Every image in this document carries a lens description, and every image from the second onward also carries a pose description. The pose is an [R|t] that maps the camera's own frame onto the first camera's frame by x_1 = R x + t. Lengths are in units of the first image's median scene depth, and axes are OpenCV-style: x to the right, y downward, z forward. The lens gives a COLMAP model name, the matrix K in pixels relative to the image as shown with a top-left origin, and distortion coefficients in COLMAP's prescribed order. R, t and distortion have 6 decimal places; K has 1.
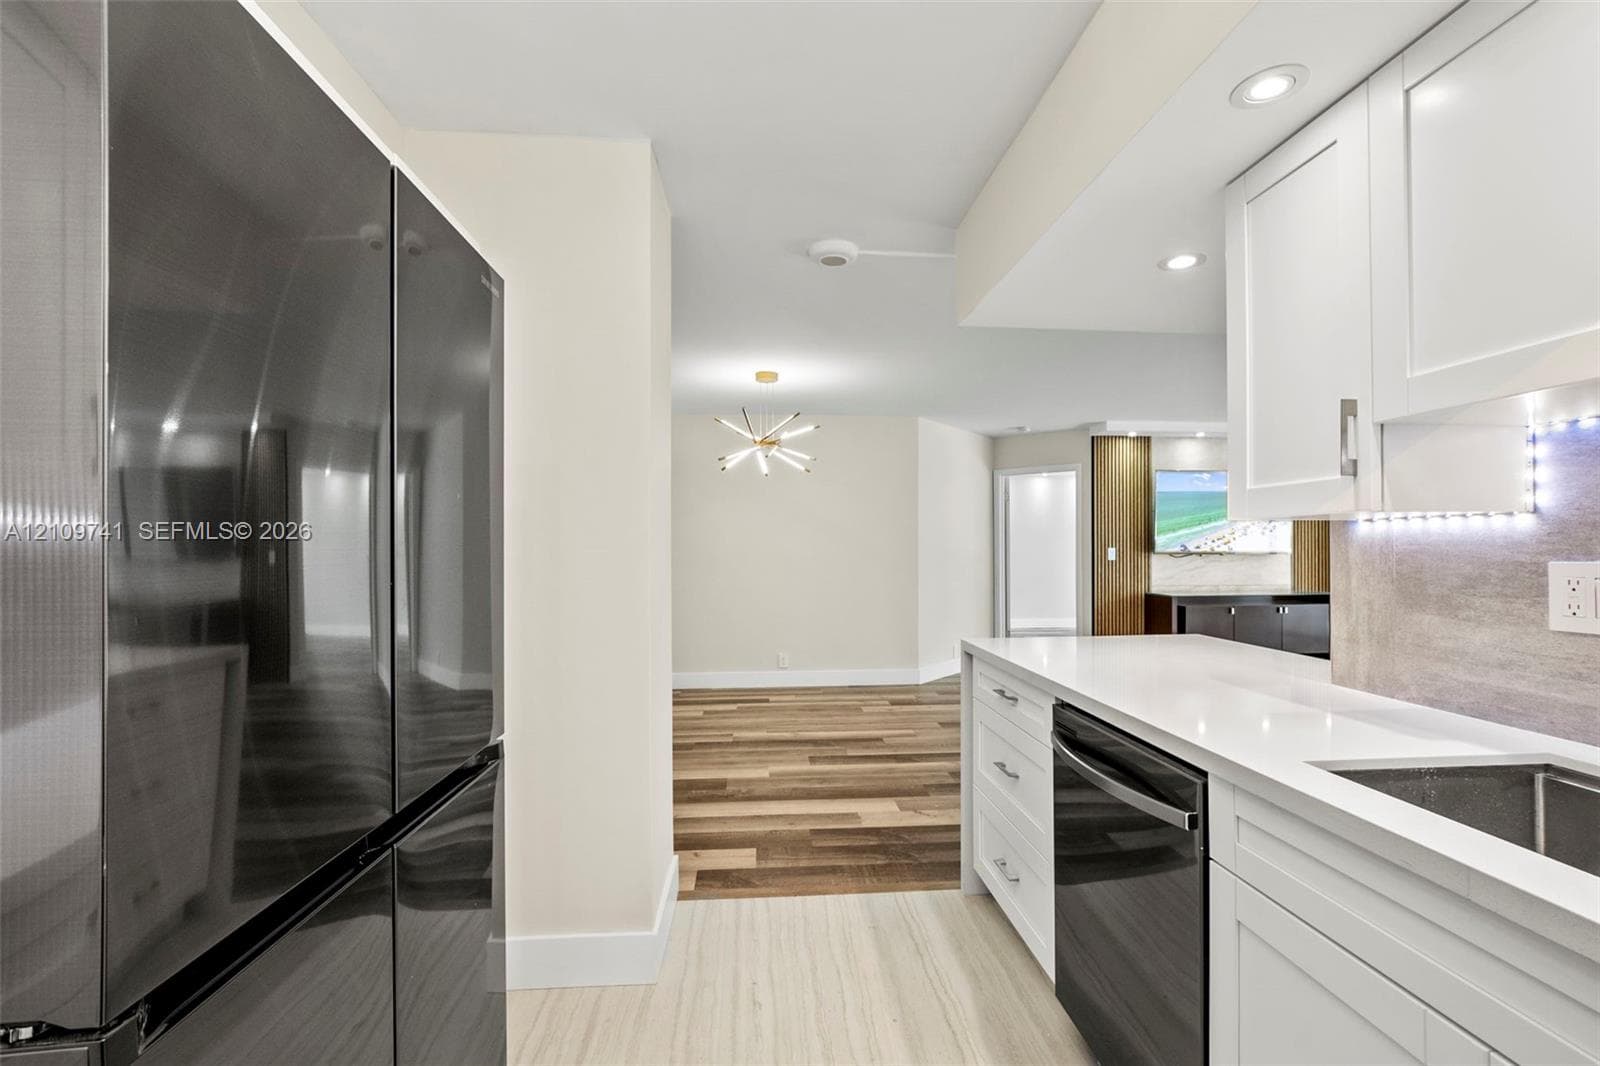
lens RADIAL K [[701.0, 0, 821.6], [0, 701.0, 548.2], [0, 0, 1]] dist [-0.011289, 0.001890]
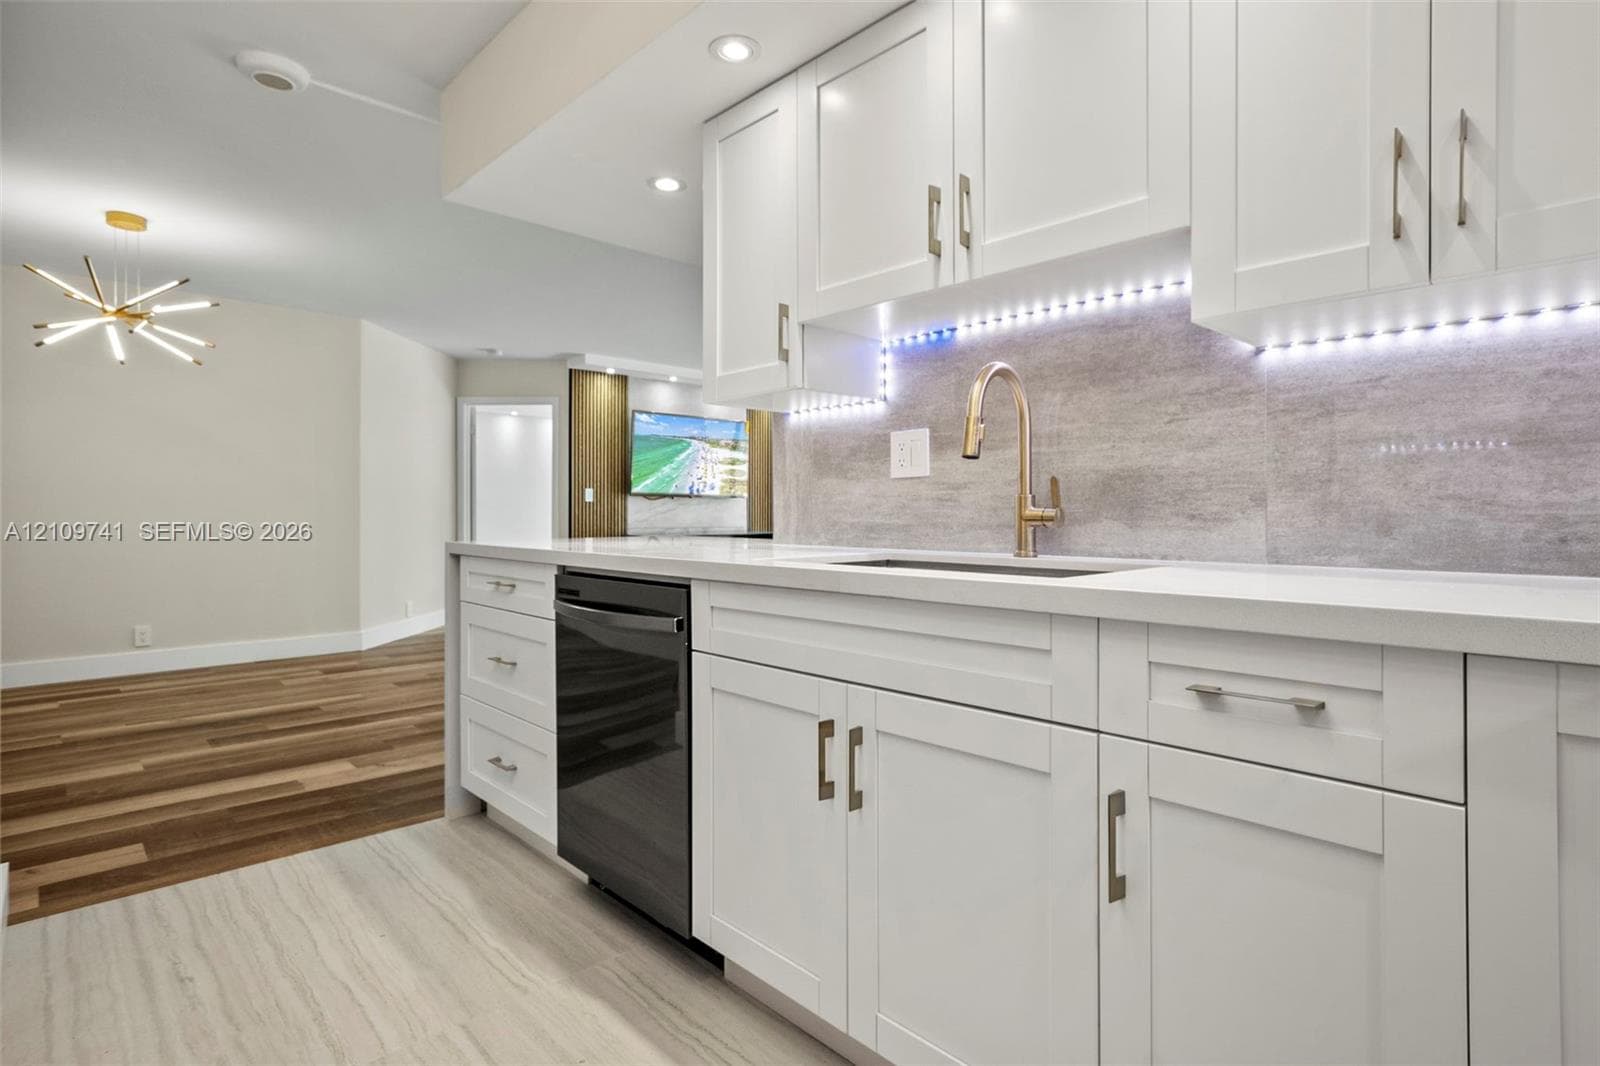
lens RADIAL K [[800.2, 0, 814.5], [0, 800.2, 516.9], [0, 0, 1]] dist [-0.009034, 0.006246]
pose [[0.779720, 0.000705, 0.626128, -0.070565], [-0.003737, 0.999987, 0.003528, 0.082533], [-0.626117, -0.005091, 0.779713, -0.105240]]
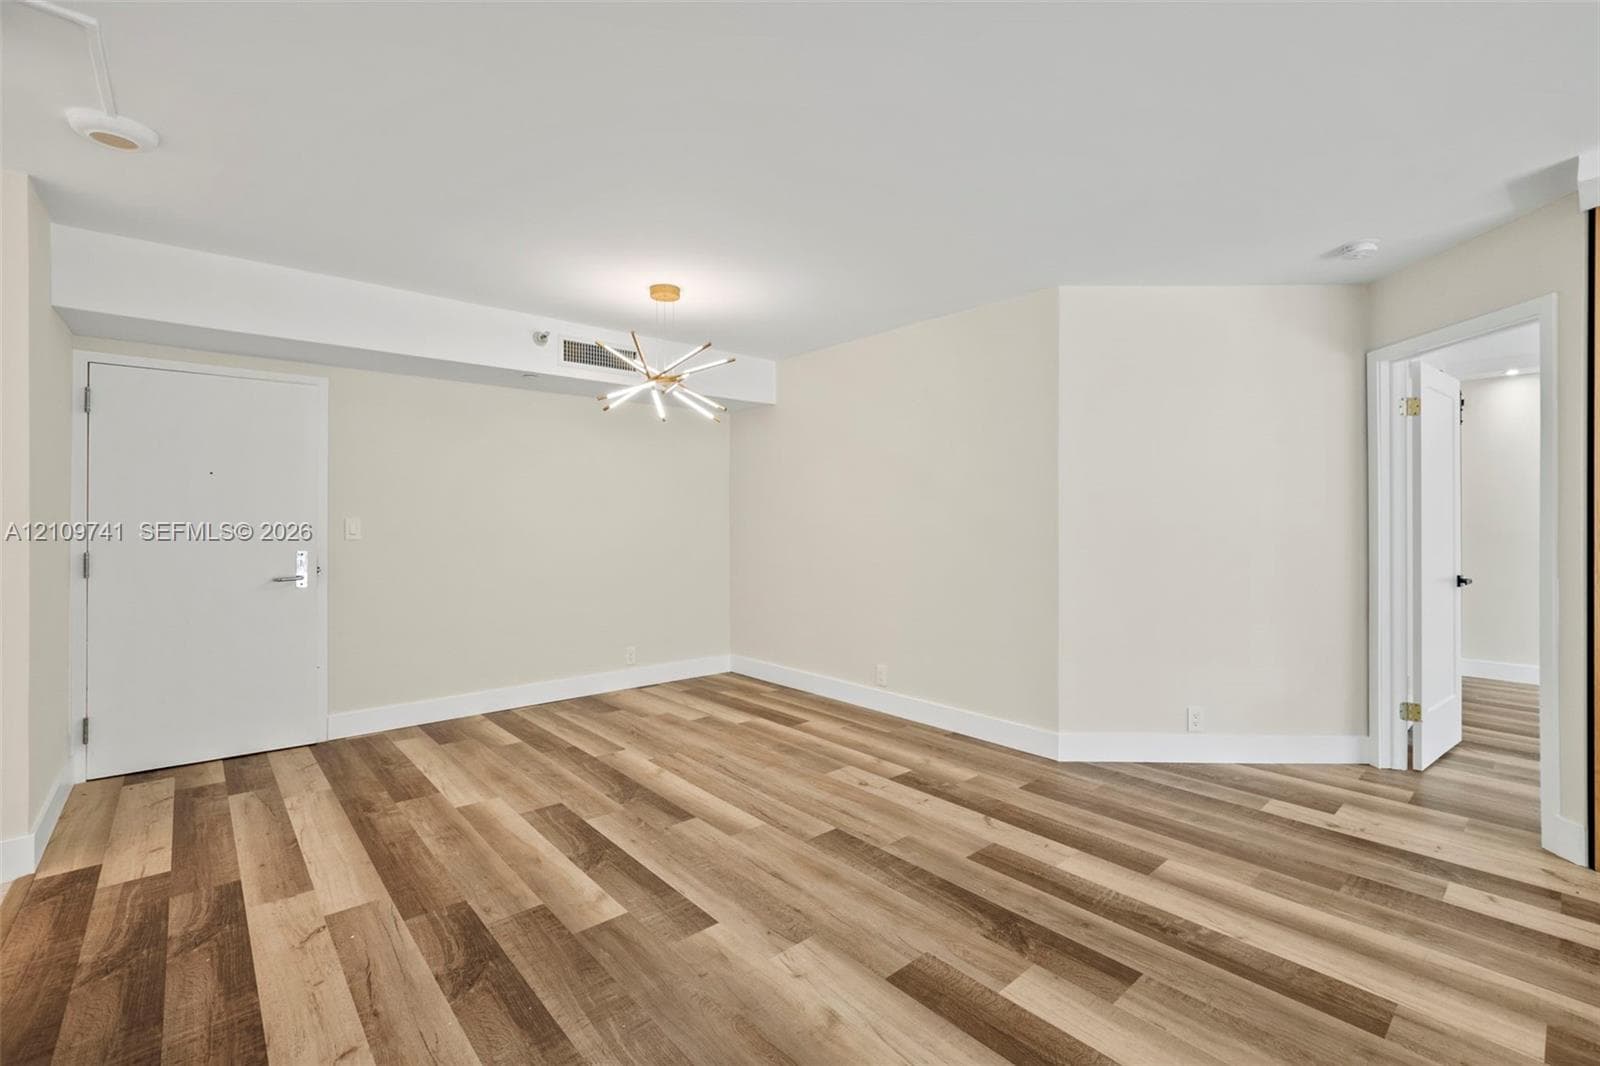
lens RADIAL K [[701.0, 0, 803.8], [0, 701.0, 529.5], [0, 0, 1]] dist [-0.011289, 0.001890]
pose [[0.605054, 0.017399, -0.795994, 1.070262], [-0.007582, 0.999842, 0.016092, -0.001711], [0.796148, -0.003702, 0.605090, 1.150425]]
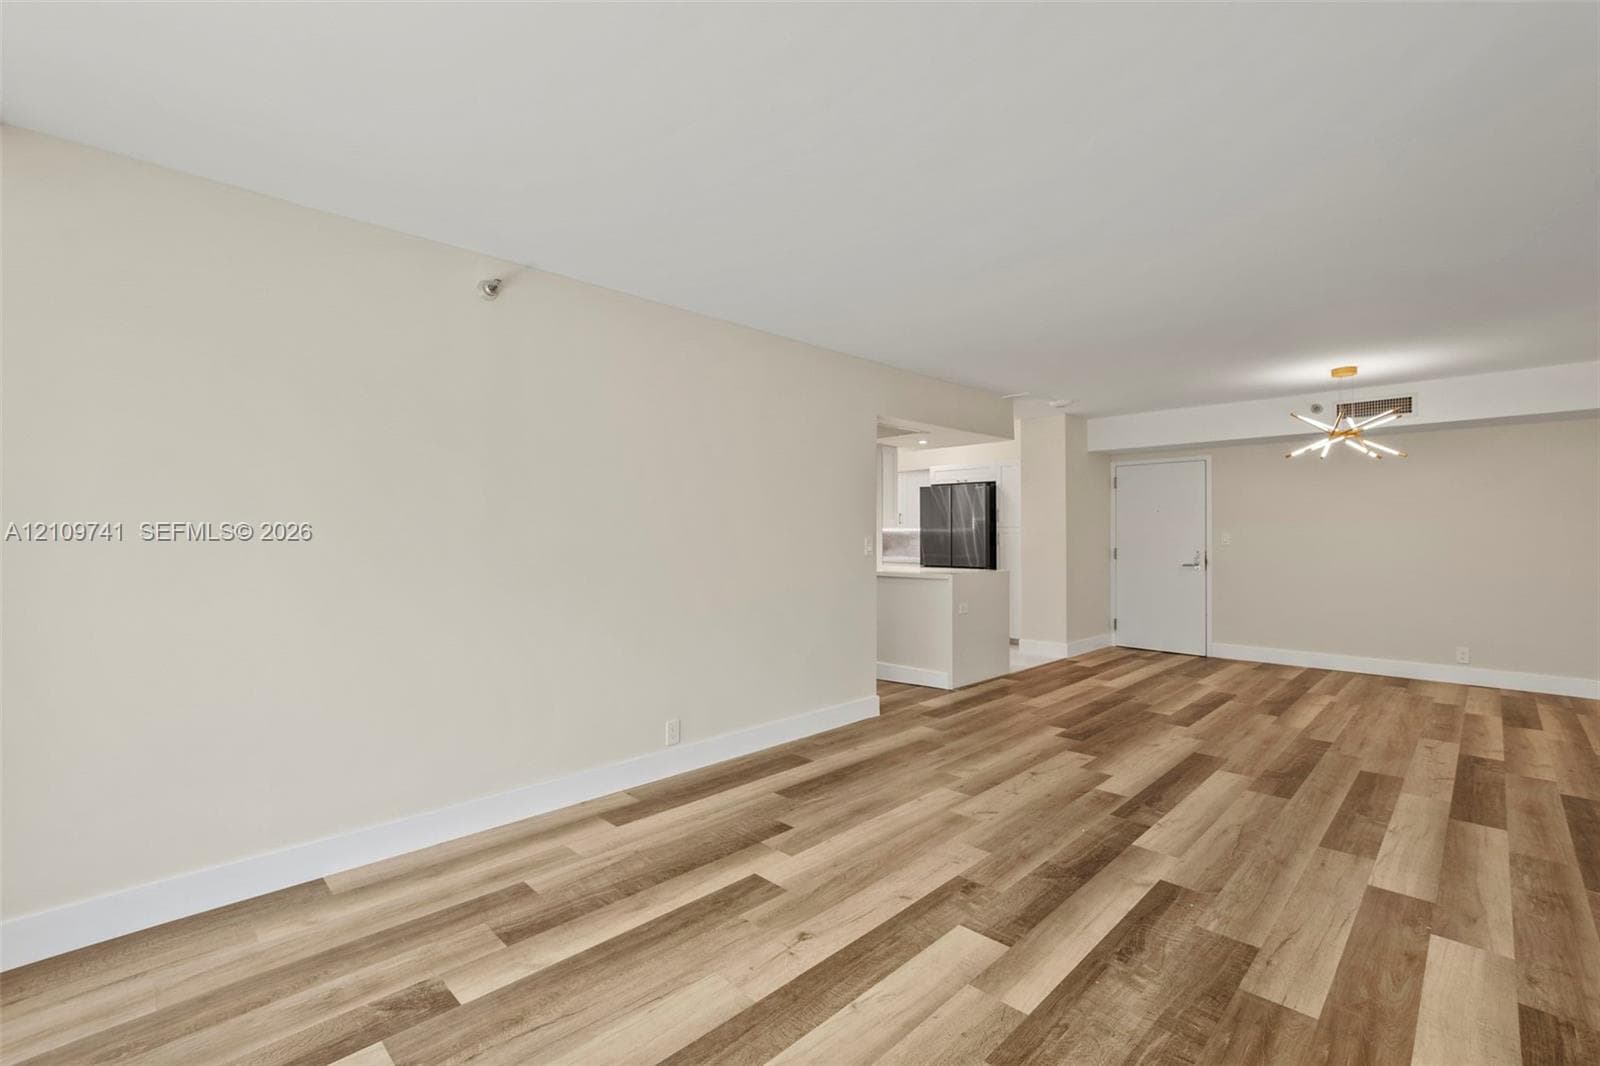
lens RADIAL K [[701.0, 0, 799.5], [0, 701.0, 531.3], [0, 0, 1]] dist [-0.011289, 0.001890]
pose [[-0.768193, 0.007918, -0.640170, 2.135119], [0.005175, 0.999968, 0.006158, -0.022494], [0.640198, 0.001418, -0.768209, 2.211650]]
